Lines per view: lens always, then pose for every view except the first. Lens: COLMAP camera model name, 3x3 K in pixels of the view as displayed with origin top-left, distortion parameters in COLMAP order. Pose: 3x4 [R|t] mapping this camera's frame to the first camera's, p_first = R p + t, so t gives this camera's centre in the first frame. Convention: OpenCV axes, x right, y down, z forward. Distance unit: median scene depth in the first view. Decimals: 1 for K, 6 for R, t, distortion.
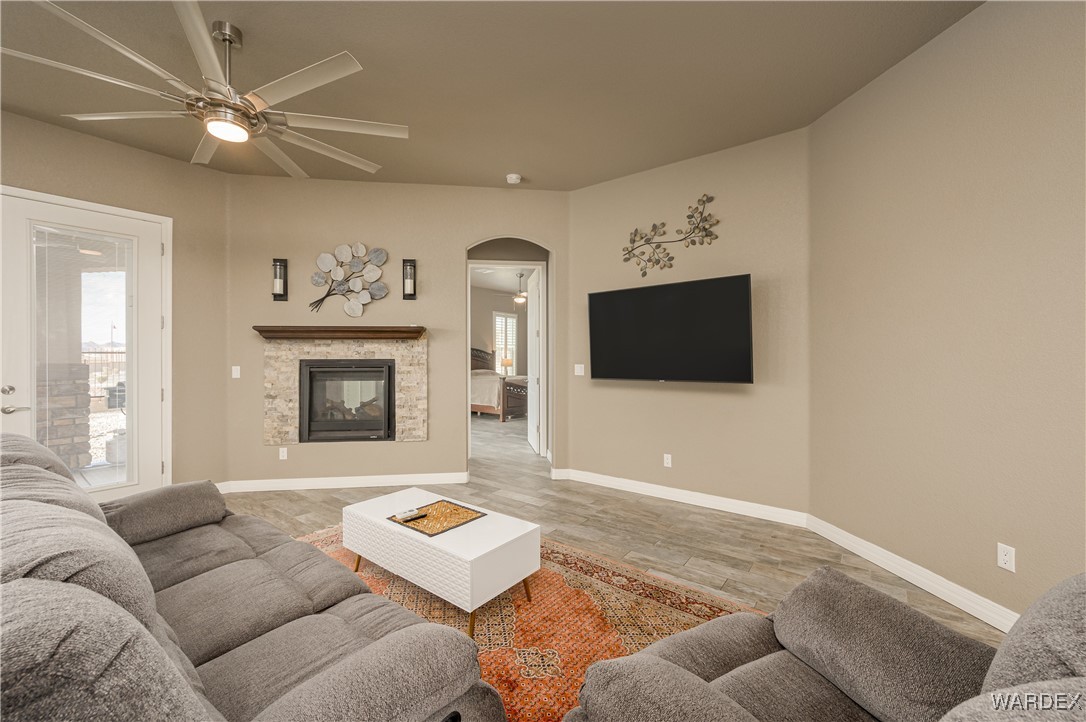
lens RADIAL K [[437.7, 0, 538.0], [0, 437.7, 359.9], [0, 0, 1]] dist [0.000892, -0.000607]
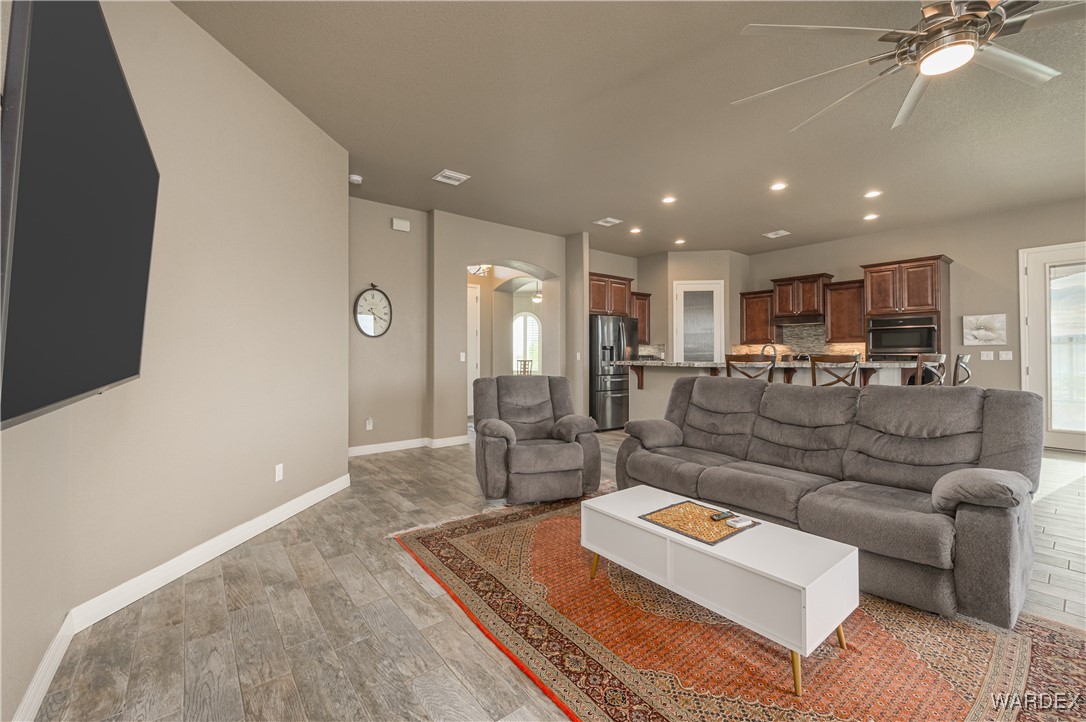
lens RADIAL K [[437.7, 0, 545.5], [0, 437.7, 350.9], [0, 0, 1]] dist [0.000892, -0.000607]
pose [[-0.972499, 0.003432, 0.232883, -0.092181], [0.003640, 0.999993, 0.000467, 0.020156], [-0.232880, 0.001302, -0.972505, 1.230284]]
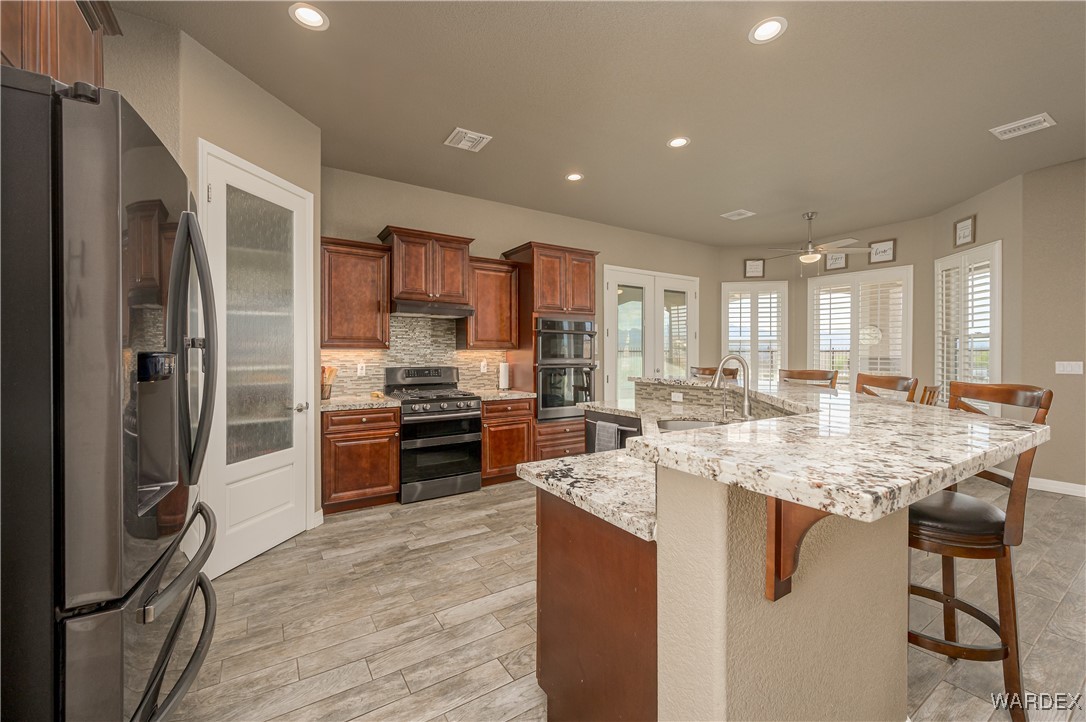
lens RADIAL K [[437.7, 0, 536.9], [0, 437.7, 358.3], [0, 0, 1]] dist [0.000892, -0.000607]
pose [[-0.337612, 0.005442, -0.941270, 0.243583], [-0.004286, 0.999964, 0.007319, 0.007671], [0.941276, 0.006505, -0.337576, -0.282102]]
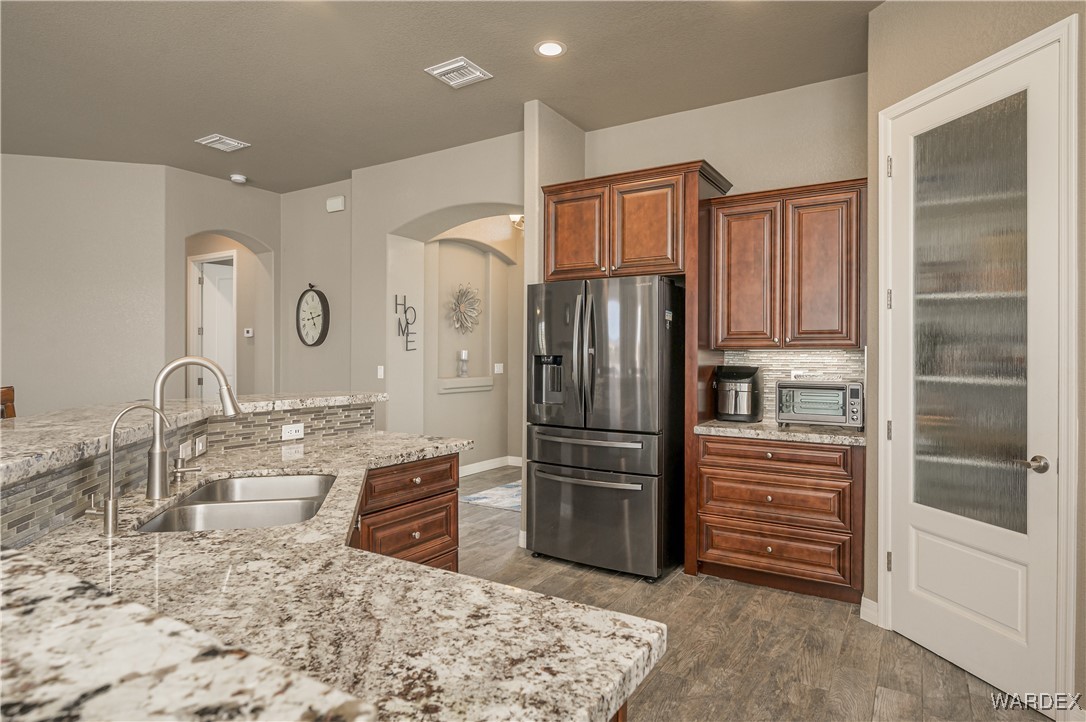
lens RADIAL K [[610.3, 0, 544.6], [0, 610.3, 360.8], [0, 0, 1]] dist [-0.015051, -0.000597]
pose [[-0.105194, -0.006411, 0.994431, -0.948479], [0.001474, 0.999977, 0.006602, 0.005017], [-0.994451, 0.002161, -0.105183, -0.454218]]
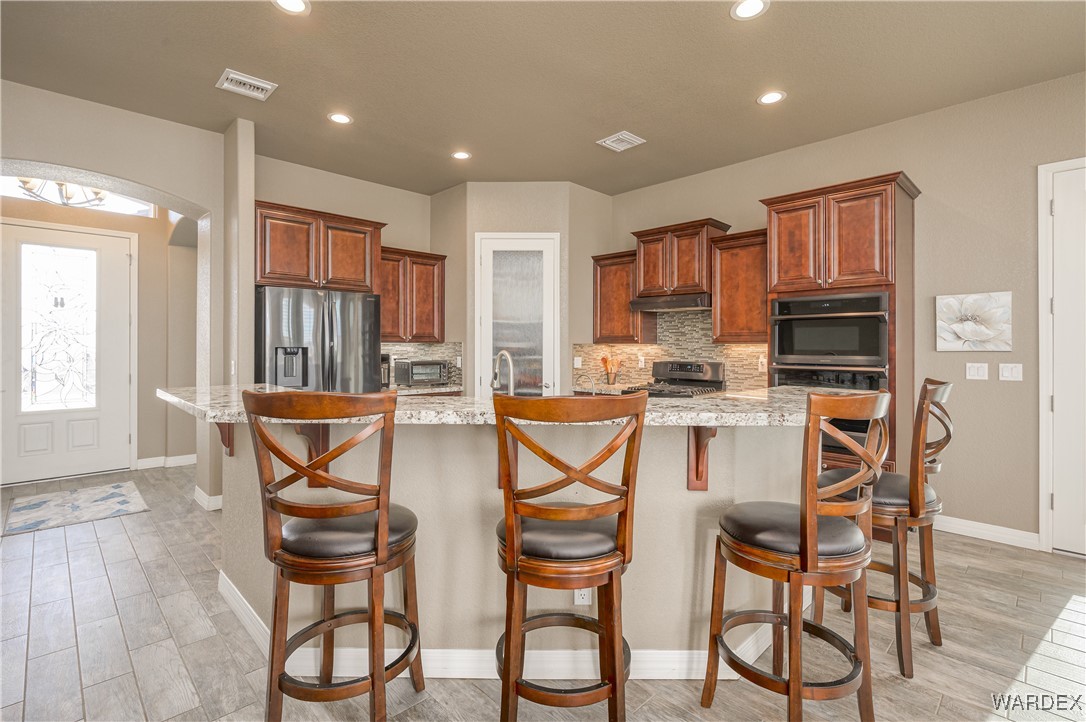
lens RADIAL K [[505.2, 0, 540.0], [0, 505.2, 346.0], [0, 0, 1]] dist [-0.003745, 0.000775]
pose [[-0.990551, -0.003277, 0.137107, -0.575836], [-0.002376, 0.999974, 0.006738, -0.008344], [-0.137125, 0.006348, -0.990533, 0.395363]]
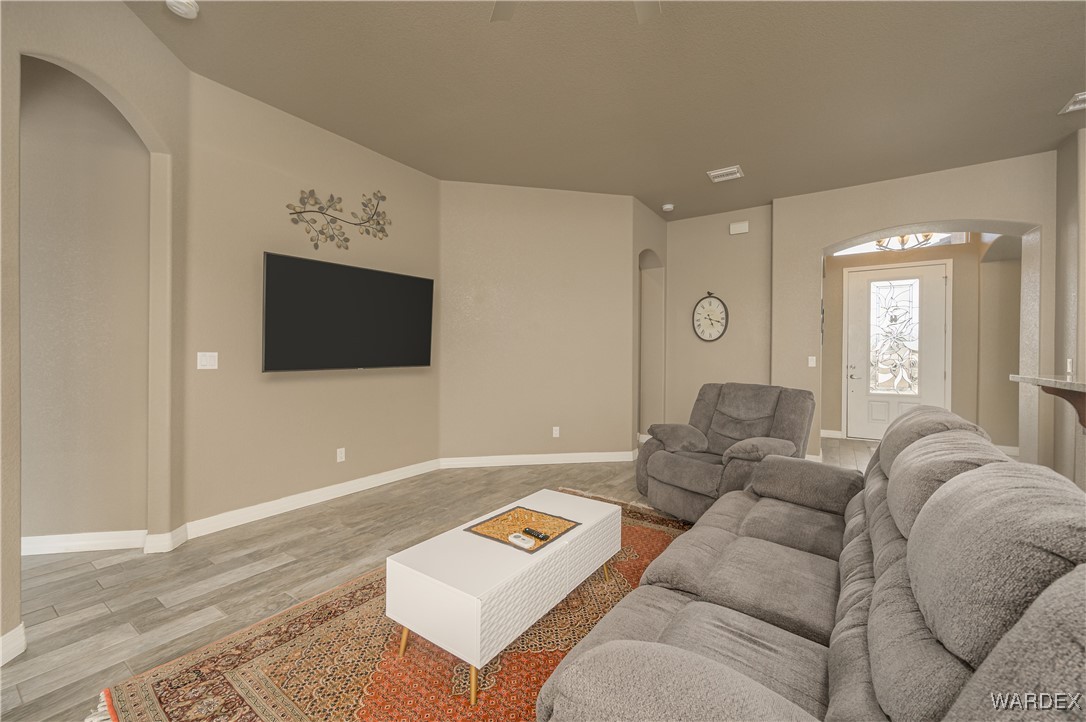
lens RADIAL K [[437.7, 0, 544.9], [0, 437.7, 356.1], [0, 0, 1]] dist [0.000892, -0.000607]
pose [[-0.062567, -0.005454, 0.998026, -0.697695], [0.001932, 0.999983, 0.005586, 0.016372], [-0.998039, 0.002278, -0.062555, 0.660317]]
